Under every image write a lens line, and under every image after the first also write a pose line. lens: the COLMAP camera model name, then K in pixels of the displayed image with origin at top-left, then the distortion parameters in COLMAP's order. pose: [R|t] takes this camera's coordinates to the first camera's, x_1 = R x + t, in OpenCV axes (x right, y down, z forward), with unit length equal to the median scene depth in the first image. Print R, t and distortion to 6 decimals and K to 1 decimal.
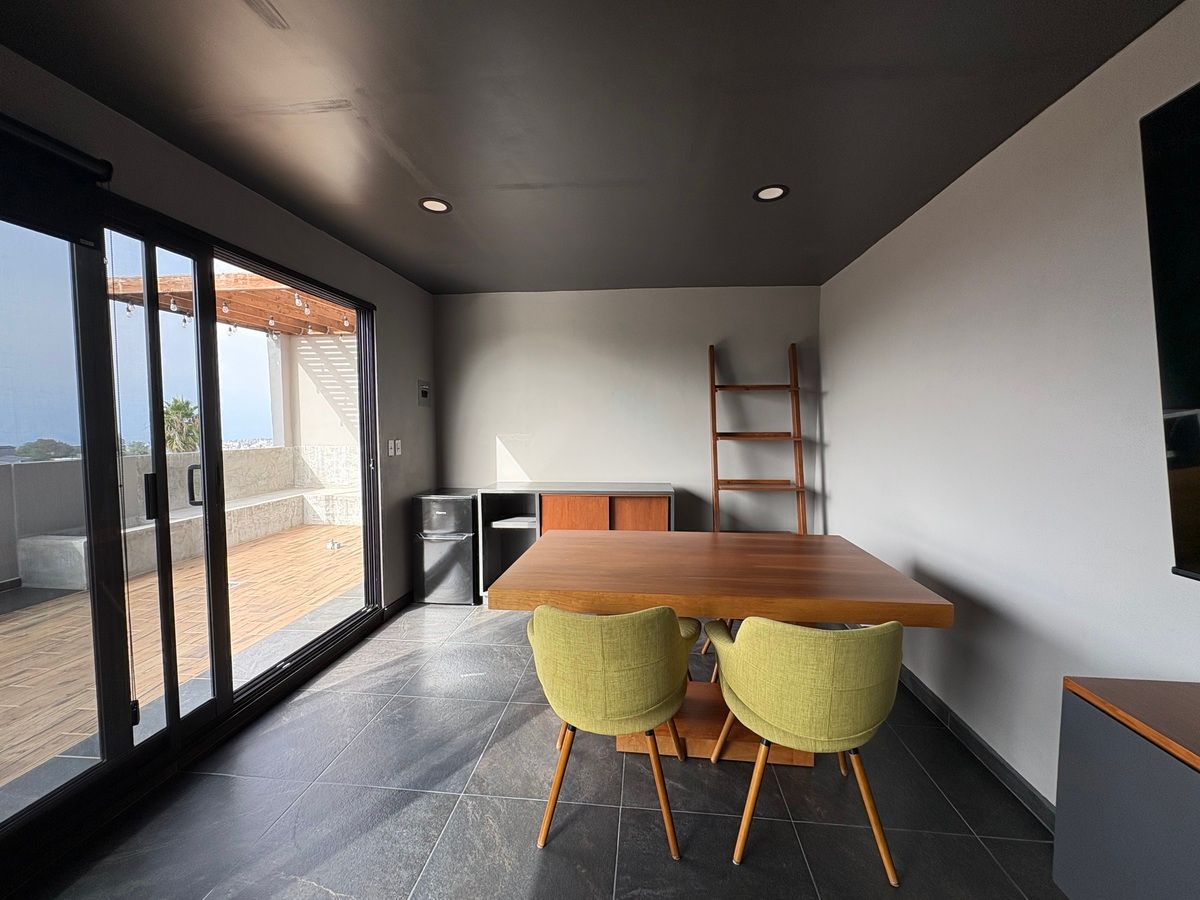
lens RADIAL K [[477.1, 0, 595.7], [0, 477.1, 446.6], [0, 0, 1]] dist [0.000836, -0.001108]
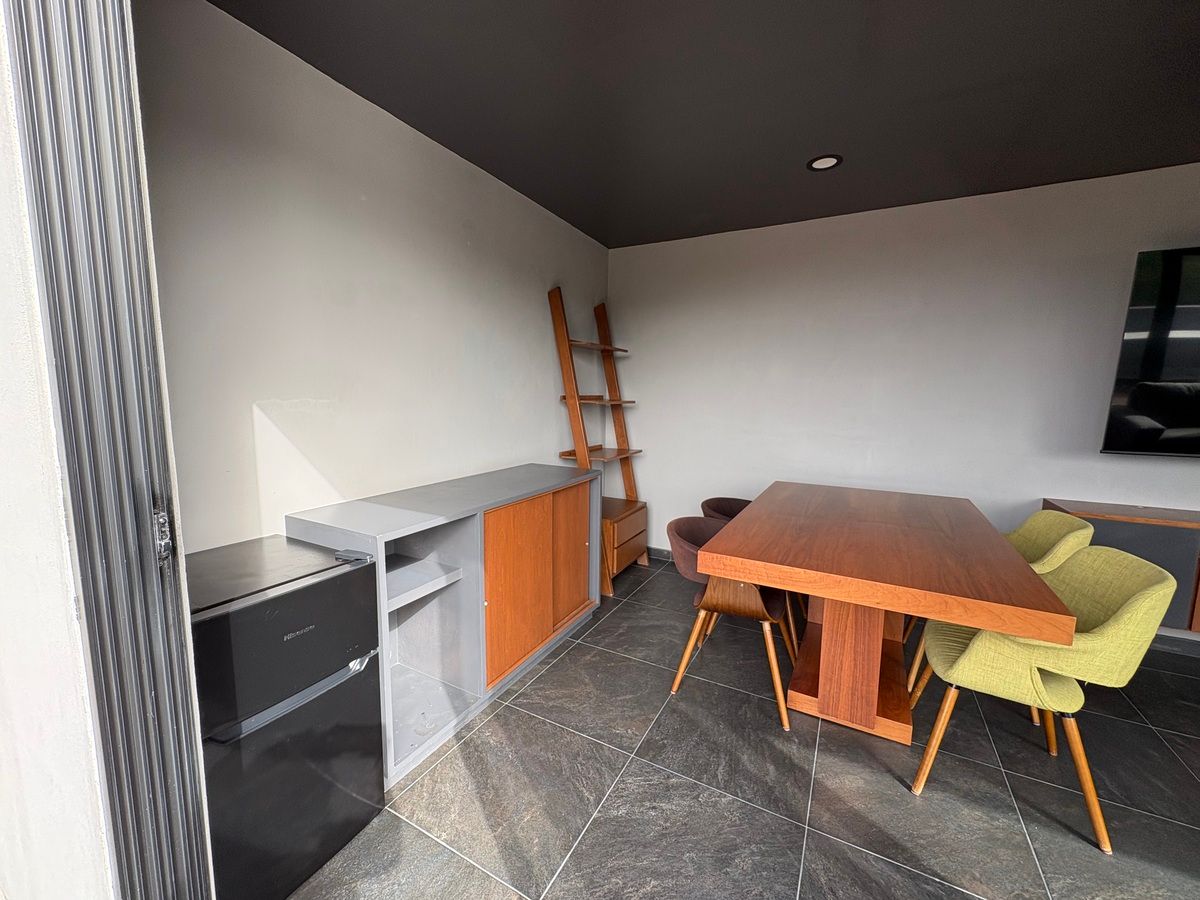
lens RADIAL K [[477.1, 0, 597.9], [0, 477.1, 453.5], [0, 0, 1]] dist [0.000836, -0.001108]
pose [[0.382254, -0.105863, 0.917973, -0.503914], [0.028819, 0.994299, 0.102664, -0.014250], [-0.923608, -0.012788, 0.383125, 0.634586]]
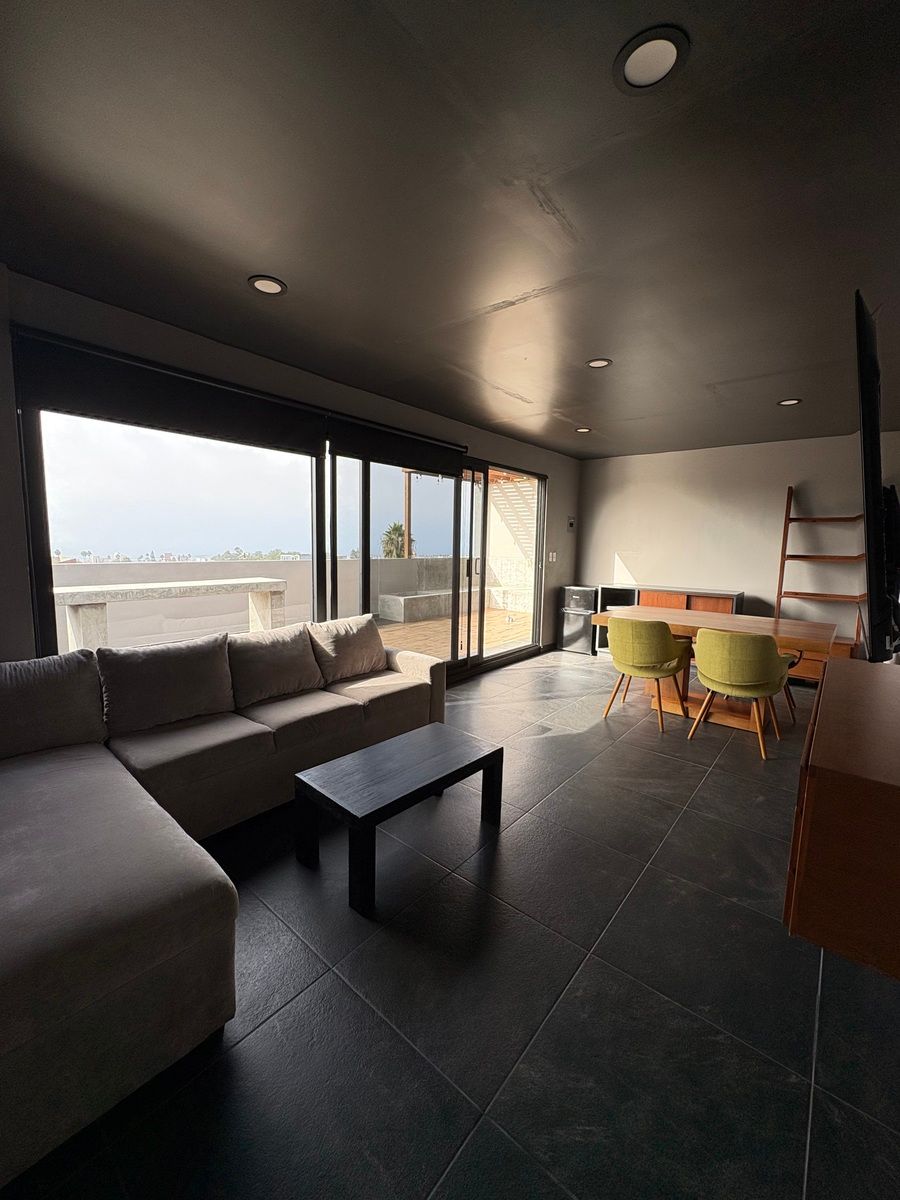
lens RADIAL K [[477.1, 0, 451.2], [0, 477.1, 602.2], [0, 0, 1]] dist [0.000836, -0.001108]
pose [[0.833555, 0.086400, -0.545638, 0.214292], [-0.048085, 0.995293, 0.084144, 0.034535], [0.550340, -0.043902, 0.833786, -0.603917]]
